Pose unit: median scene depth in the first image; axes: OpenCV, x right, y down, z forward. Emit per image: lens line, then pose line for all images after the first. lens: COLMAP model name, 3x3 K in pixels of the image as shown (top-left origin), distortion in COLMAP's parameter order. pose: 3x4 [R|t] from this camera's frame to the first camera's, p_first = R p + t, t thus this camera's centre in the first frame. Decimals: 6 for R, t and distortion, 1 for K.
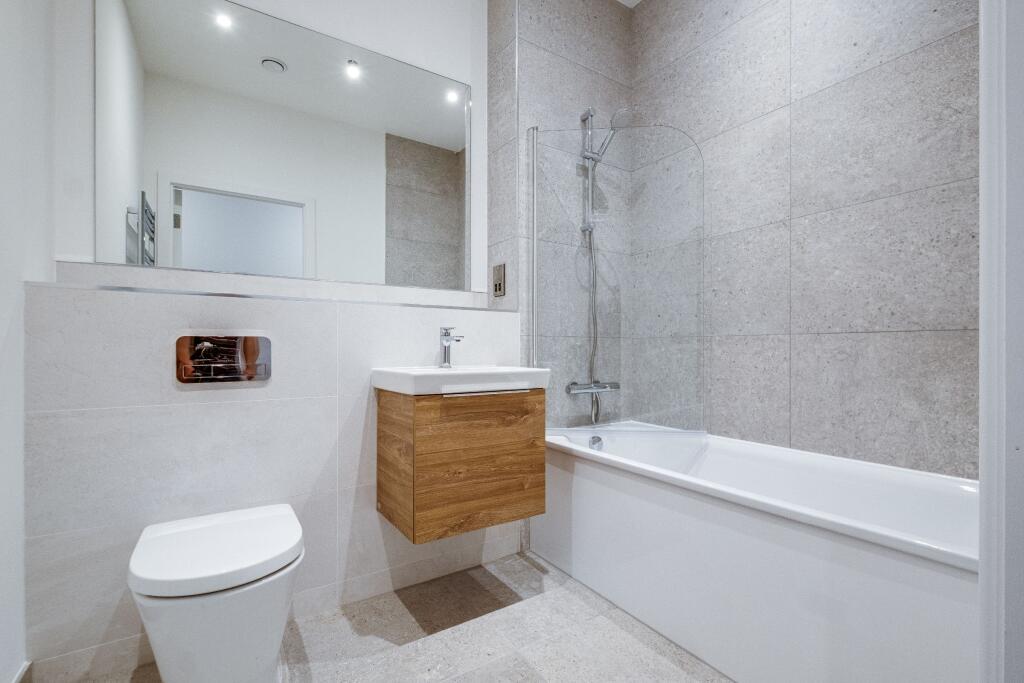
lens RADIAL K [[460.7, 0, 524.9], [0, 460.7, 357.0], [0, 0, 1]] dist [-0.001727, -0.000807]
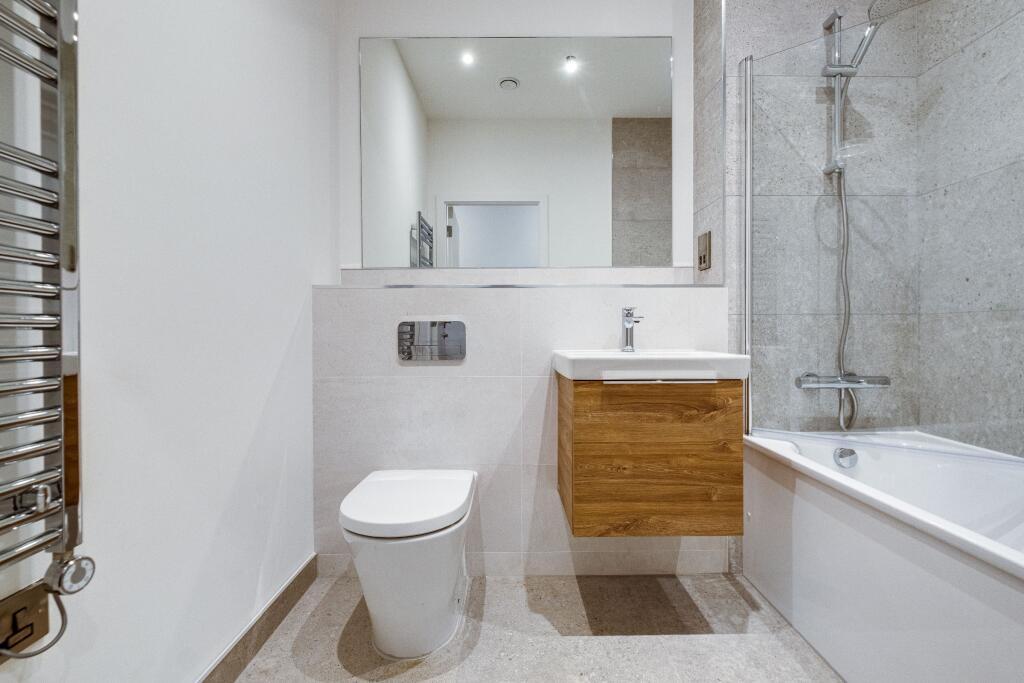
lens RADIAL K [[447.0, 0, 512.0], [0, 447.0, 341.5], [0, 0, 1]] dist [0.002182, -0.003670]
pose [[0.832436, 0.007314, -0.554073, 0.124274], [-0.004538, 0.999969, 0.006383, -0.001202], [0.554103, -0.002799, 0.832444, 0.120093]]
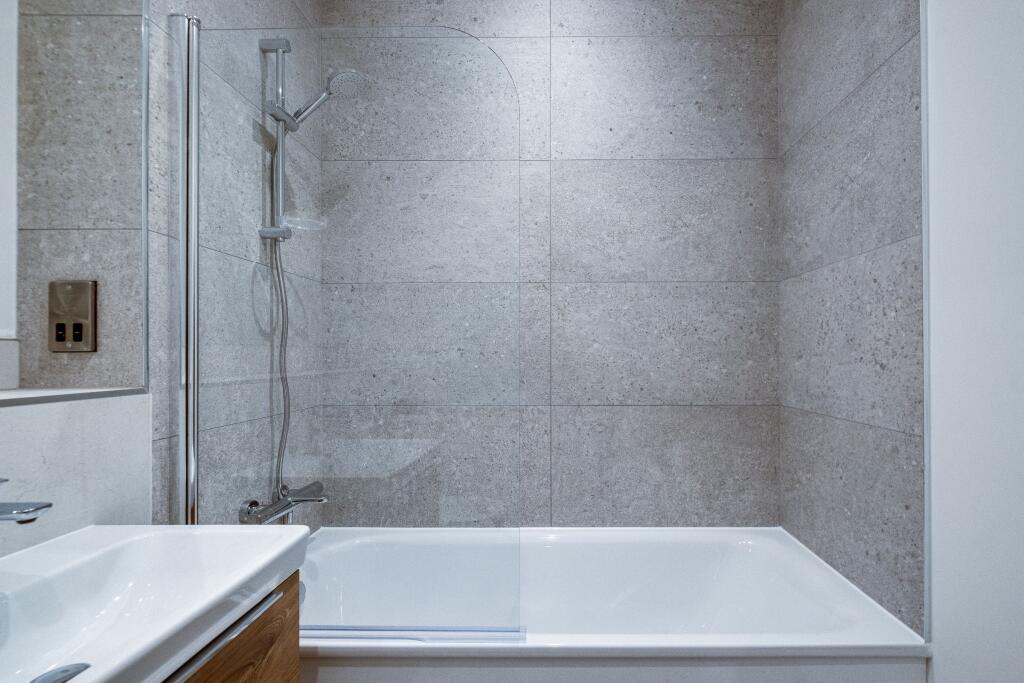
lens RADIAL K [[472.1, 0, 558.8], [0, 472.1, 352.5], [0, 0, 1]] dist [0.001233, 0.000763]
pose [[0.554841, 0.000520, 0.831957, -0.197665], [0.017201, 0.999779, -0.012097, -0.135846], [-0.831779, 0.021023, 0.554709, 0.426766]]
